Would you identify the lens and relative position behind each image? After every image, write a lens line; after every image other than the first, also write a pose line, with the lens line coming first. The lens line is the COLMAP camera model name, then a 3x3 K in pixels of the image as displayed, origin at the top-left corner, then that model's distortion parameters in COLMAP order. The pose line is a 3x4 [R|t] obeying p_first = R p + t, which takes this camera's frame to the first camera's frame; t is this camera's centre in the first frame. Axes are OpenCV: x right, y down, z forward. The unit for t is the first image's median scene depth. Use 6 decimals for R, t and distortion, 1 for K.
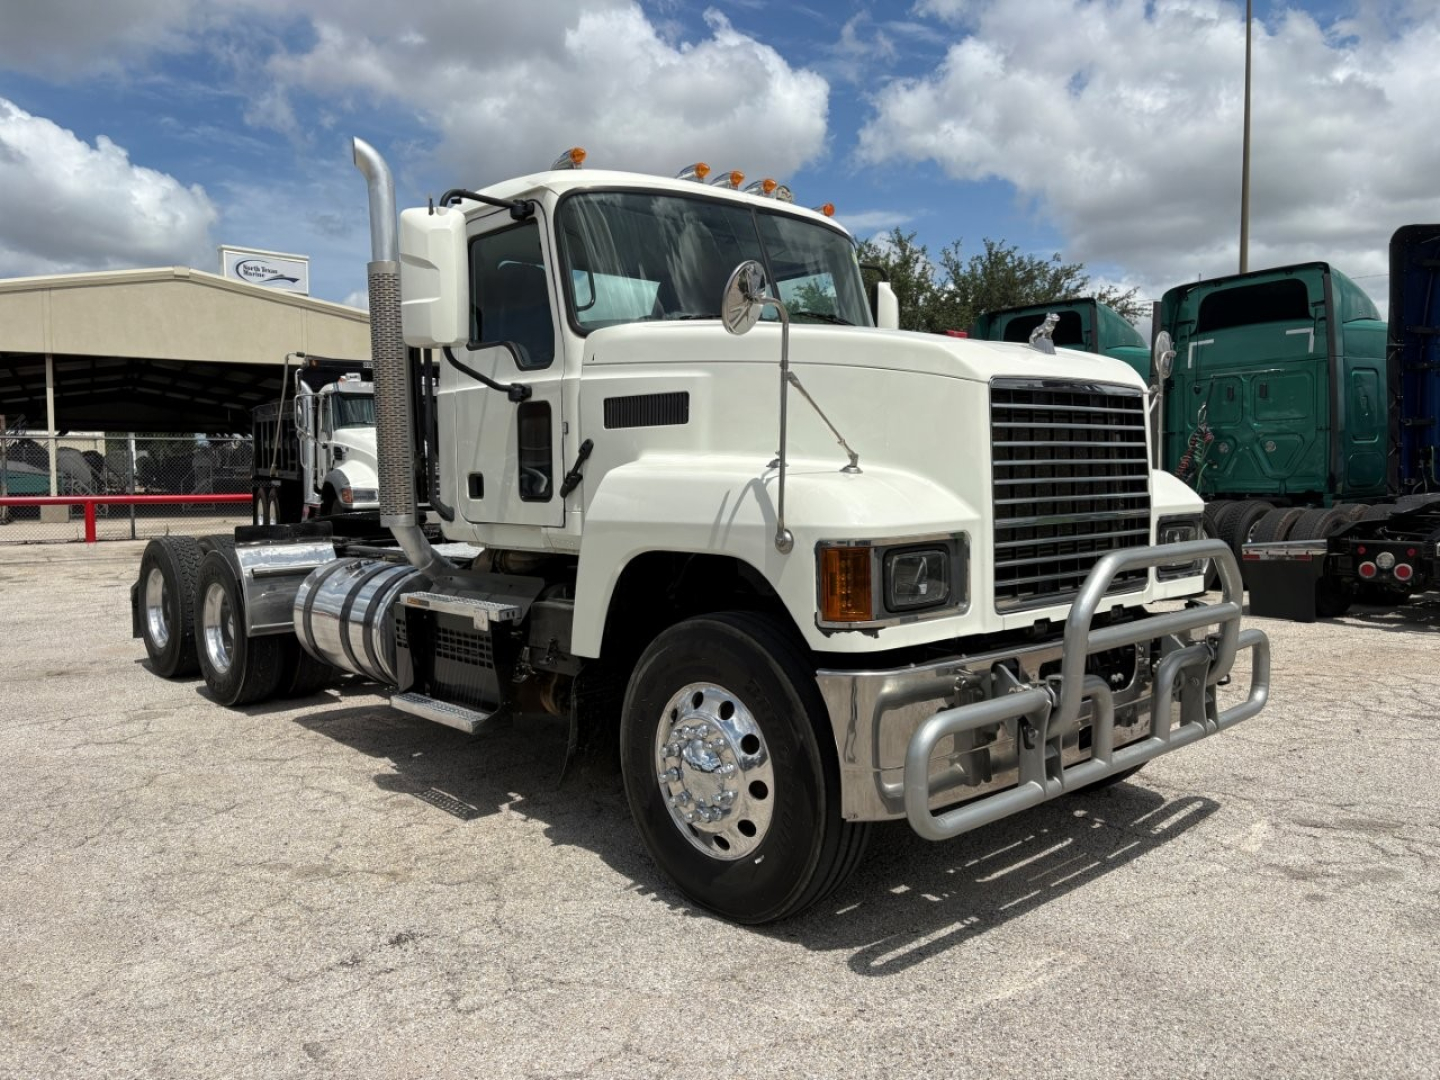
lens RADIAL K [[1075.8, 0, 718.9], [0, 1075.8, 548.6], [0, 0, 1]] dist [0.127230, -0.155023]
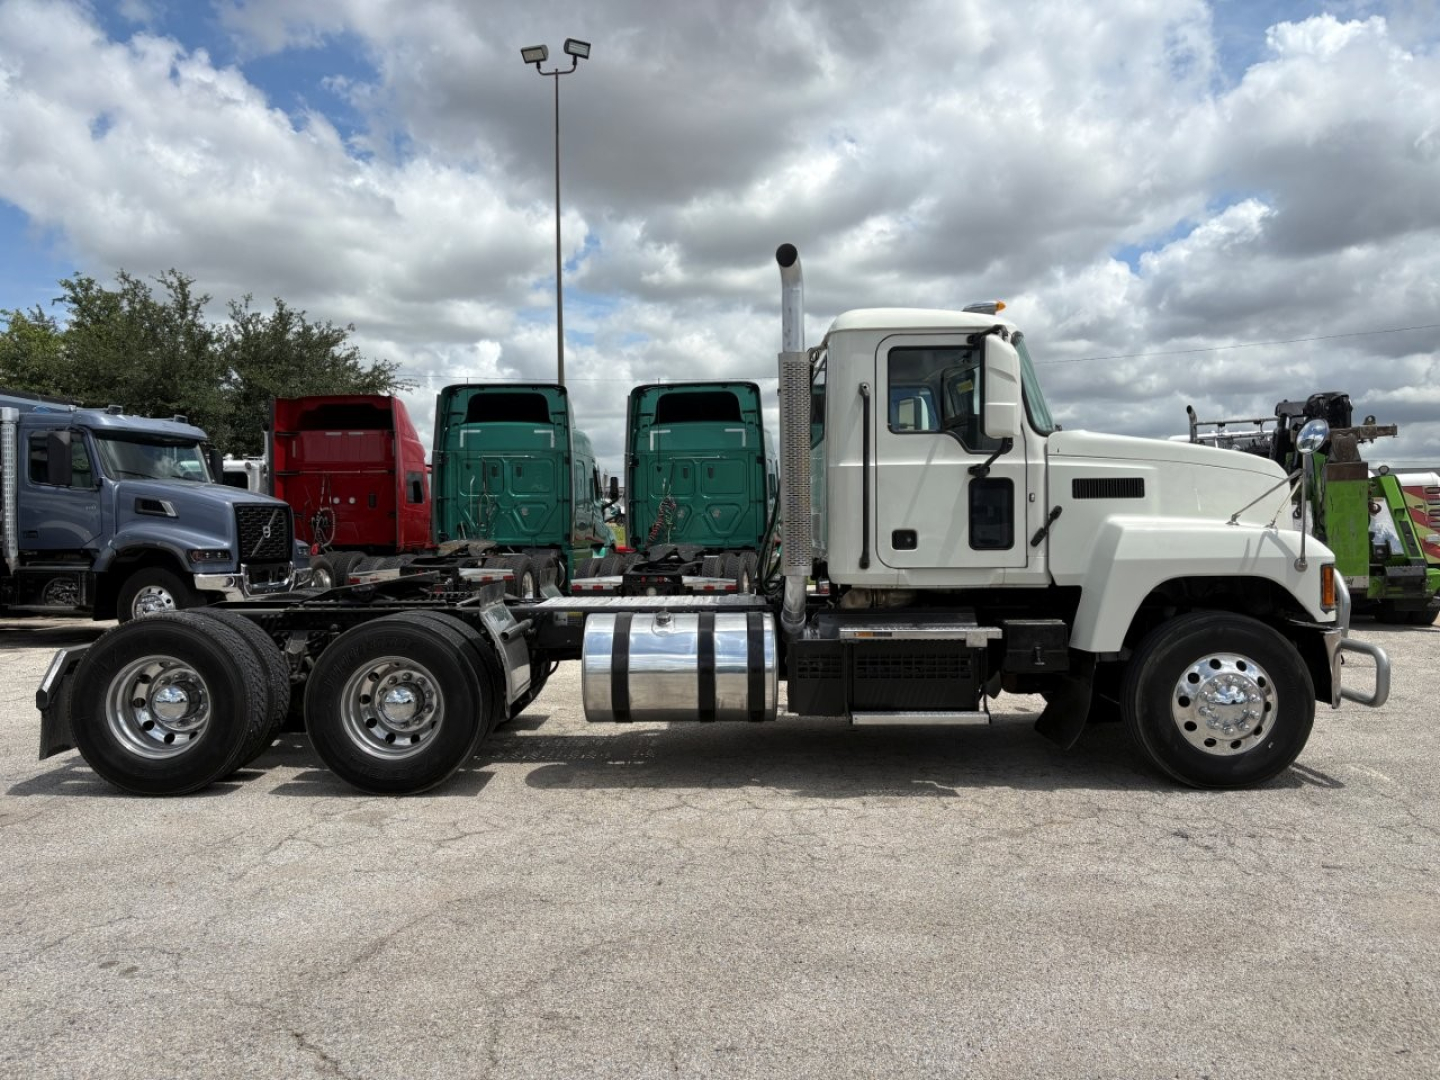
lens RADIAL K [[1072.2, 0, 720.0], [0, 1072.2, 540.0], [0, 0, 1]] dist [0.078494, -0.104341]
pose [[0.677375, -0.006609, 0.735608, -1.534436], [0.053070, 0.997793, -0.039904, -0.021559], [-0.733721, 0.066069, 0.676231, 0.359032]]
